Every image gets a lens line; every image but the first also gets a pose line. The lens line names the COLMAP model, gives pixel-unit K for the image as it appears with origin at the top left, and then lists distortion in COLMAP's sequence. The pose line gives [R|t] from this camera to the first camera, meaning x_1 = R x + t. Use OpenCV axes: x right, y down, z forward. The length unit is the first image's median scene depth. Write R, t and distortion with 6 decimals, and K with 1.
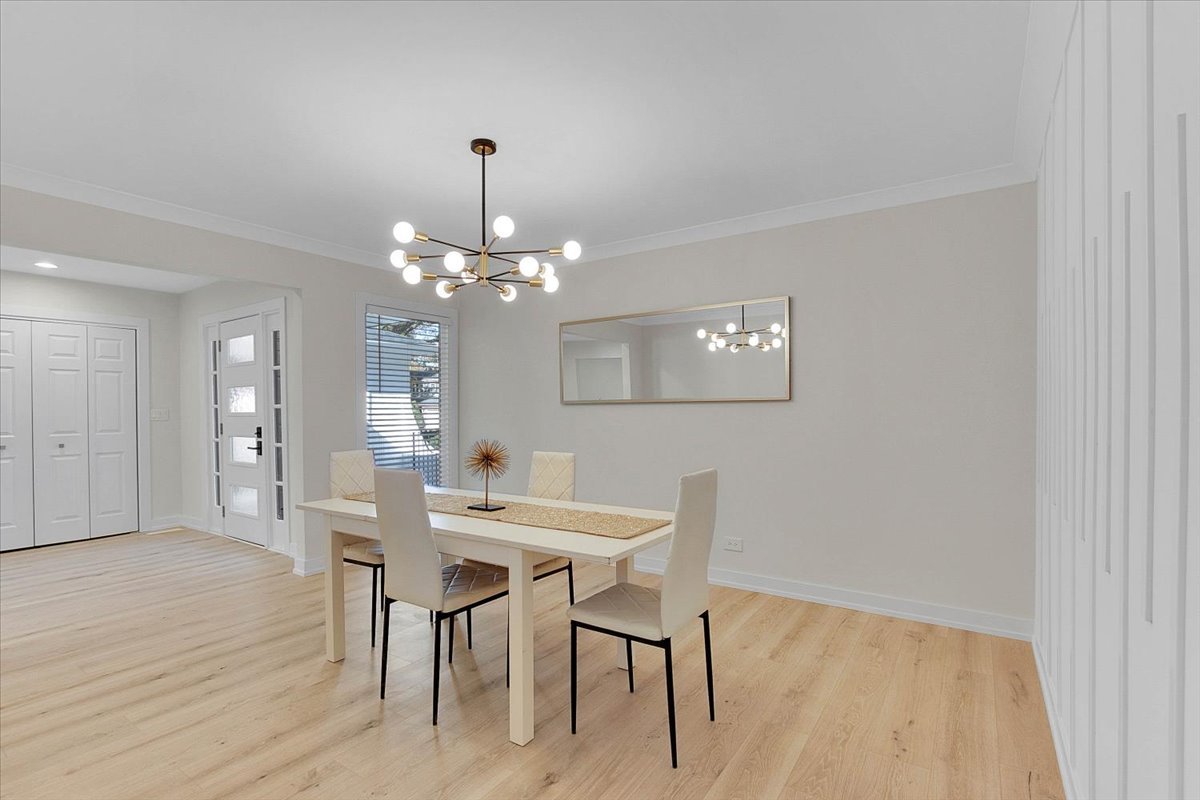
lens RADIAL K [[571.4, 0, 596.5], [0, 571.4, 412.0], [0, 0, 1]] dist [-0.013707, 0.000850]
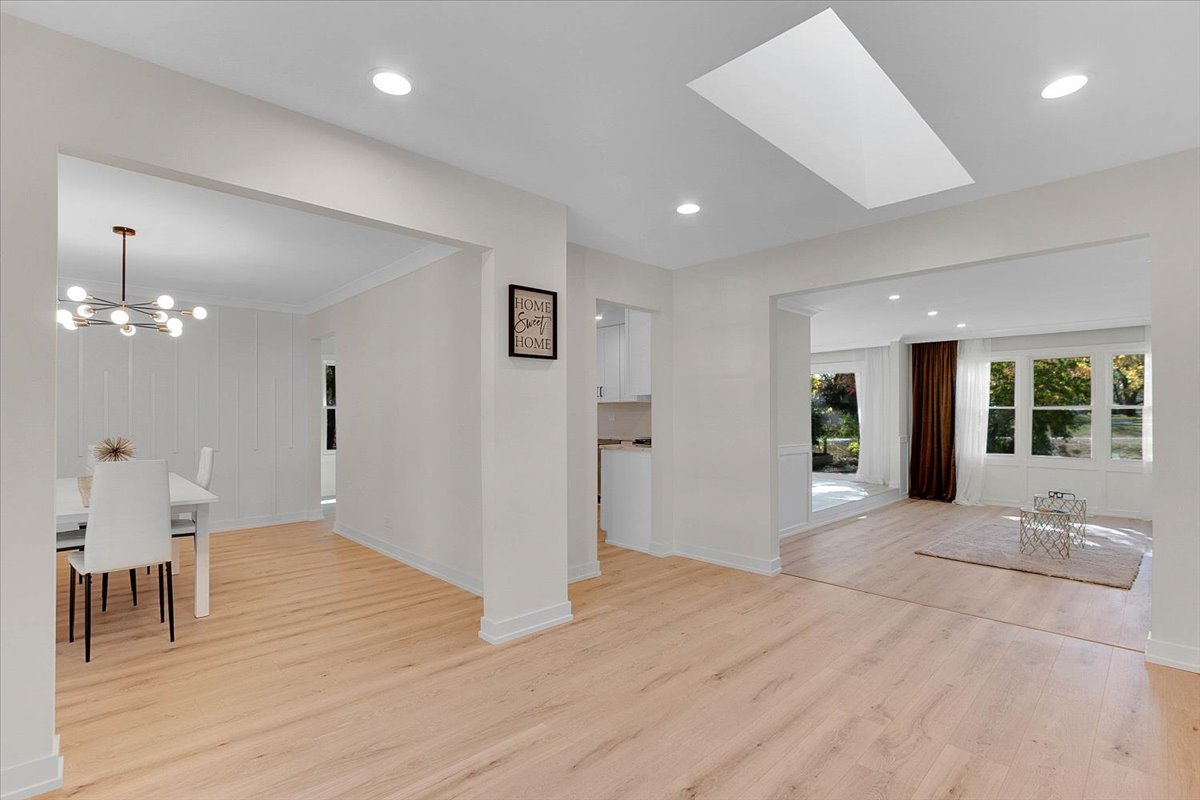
lens RADIAL K [[571.4, 0, 596.5], [0, 571.4, 412.0], [0, 0, 1]] dist [-0.013707, 0.000850]
pose [[-0.978336, 0.009733, 0.206793, -1.666891], [0.010624, 0.999938, 0.003195, 0.000118], [-0.206749, 0.005323, -0.978379, 2.170714]]
